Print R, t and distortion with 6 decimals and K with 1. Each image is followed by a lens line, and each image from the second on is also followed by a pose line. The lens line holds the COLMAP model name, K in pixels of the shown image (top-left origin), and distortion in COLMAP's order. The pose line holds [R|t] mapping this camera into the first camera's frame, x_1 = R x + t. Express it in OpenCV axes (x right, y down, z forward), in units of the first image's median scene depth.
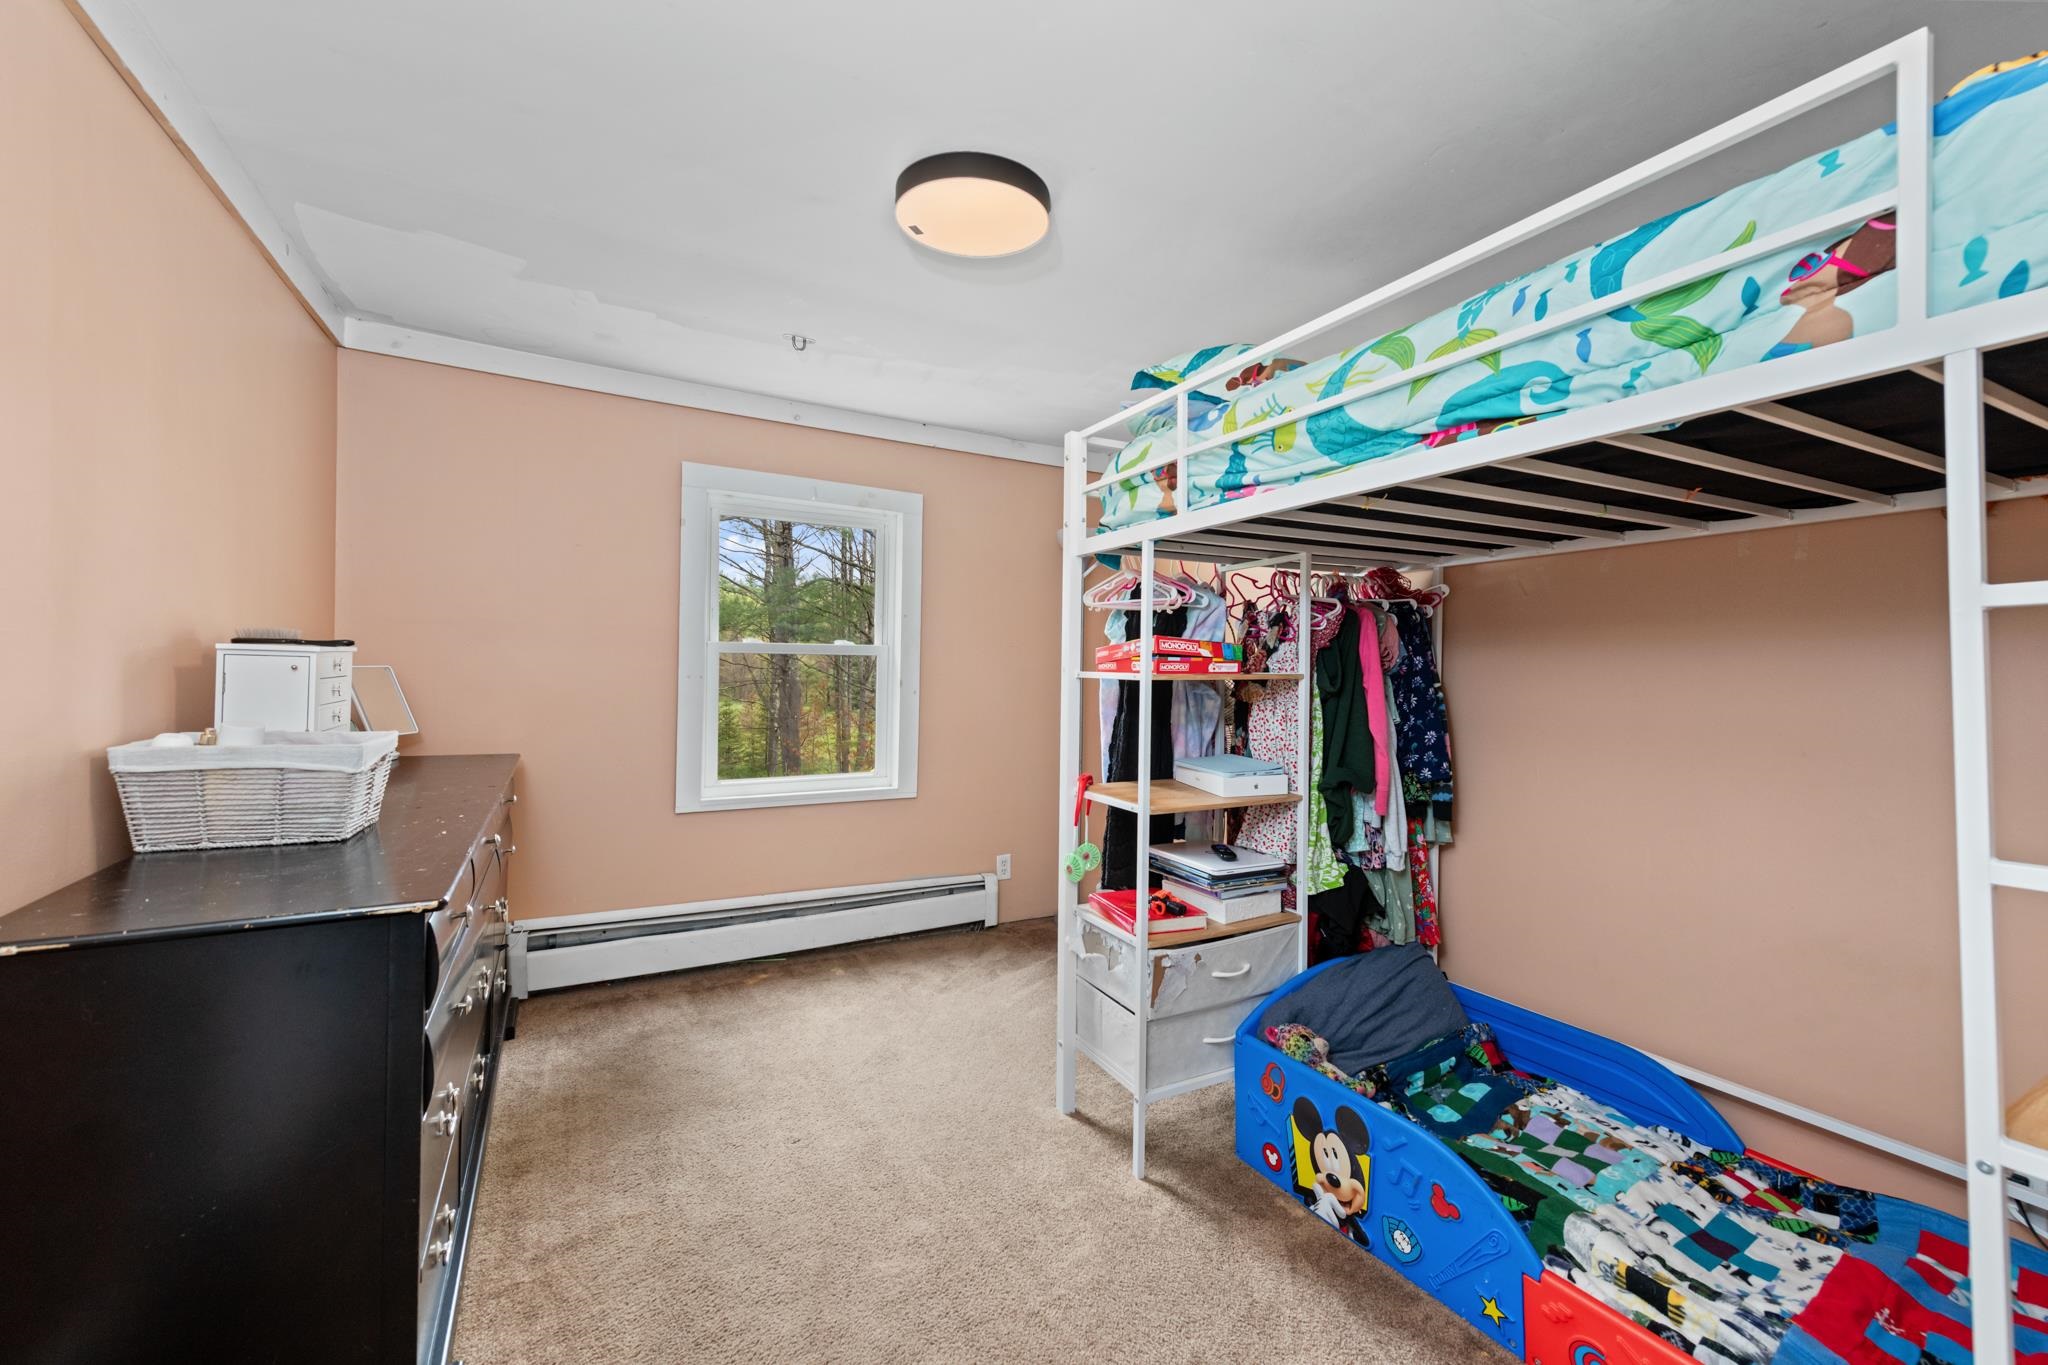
lens RADIAL K [[808.0, 0, 1025.9], [0, 808.0, 659.3], [0, 0, 1]] dist [0.002105, 0.000025]
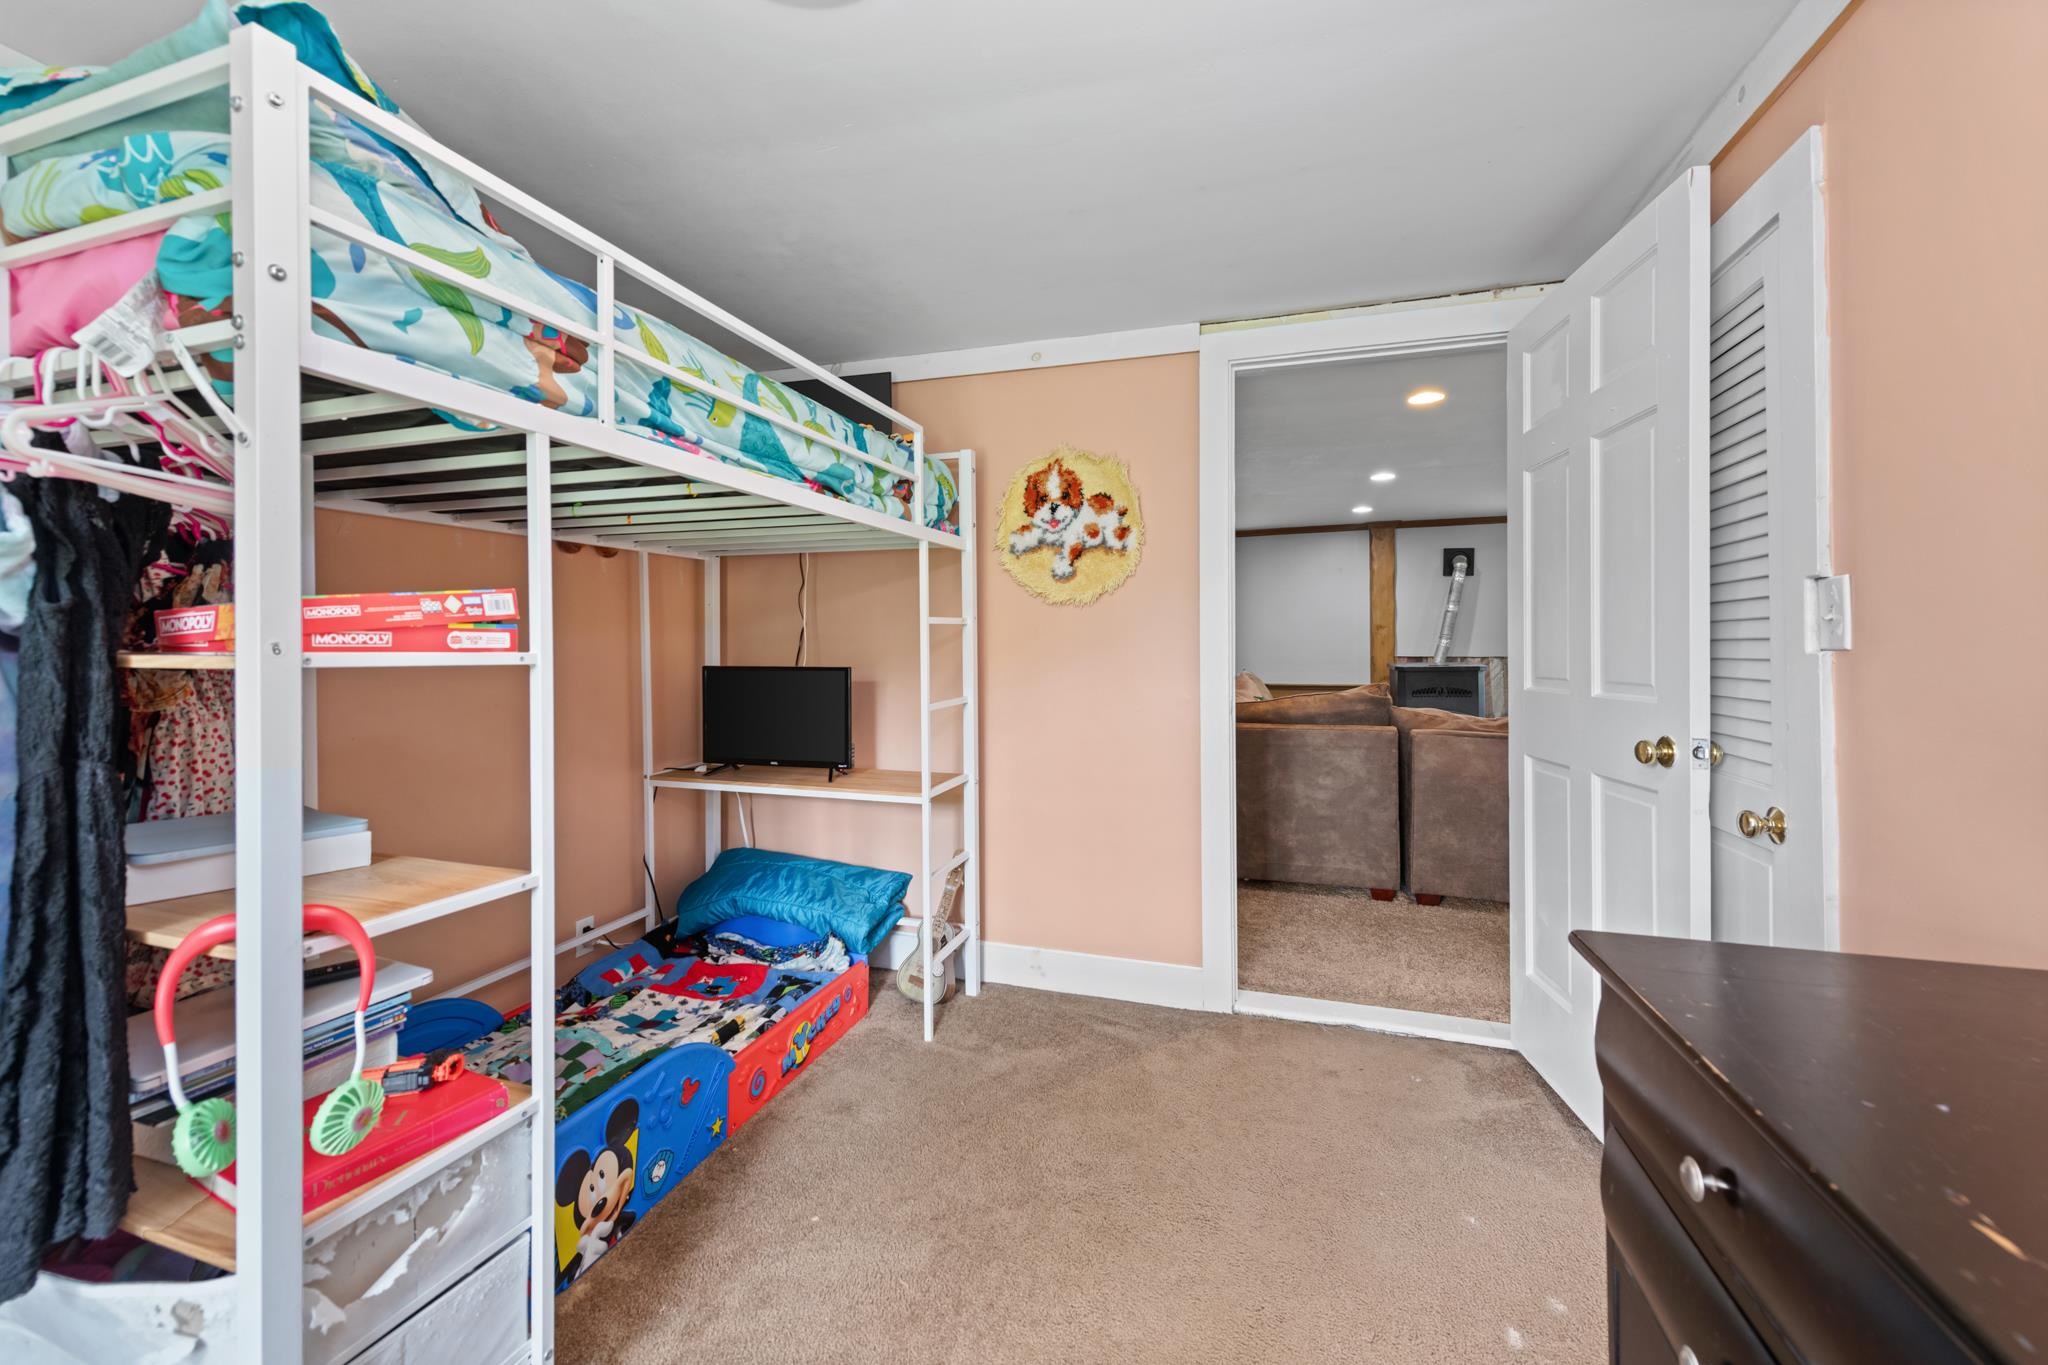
lens RADIAL K [[775.0, 0, 1020.0], [0, 775.0, 643.0], [0, 0, 1]] dist [0.000386, -0.000015]
pose [[-0.671728, 0.001771, 0.740796, -0.630035], [-0.005457, 0.999958, -0.007339, 0.015714], [-0.740778, -0.008973, -0.671690, 1.339473]]
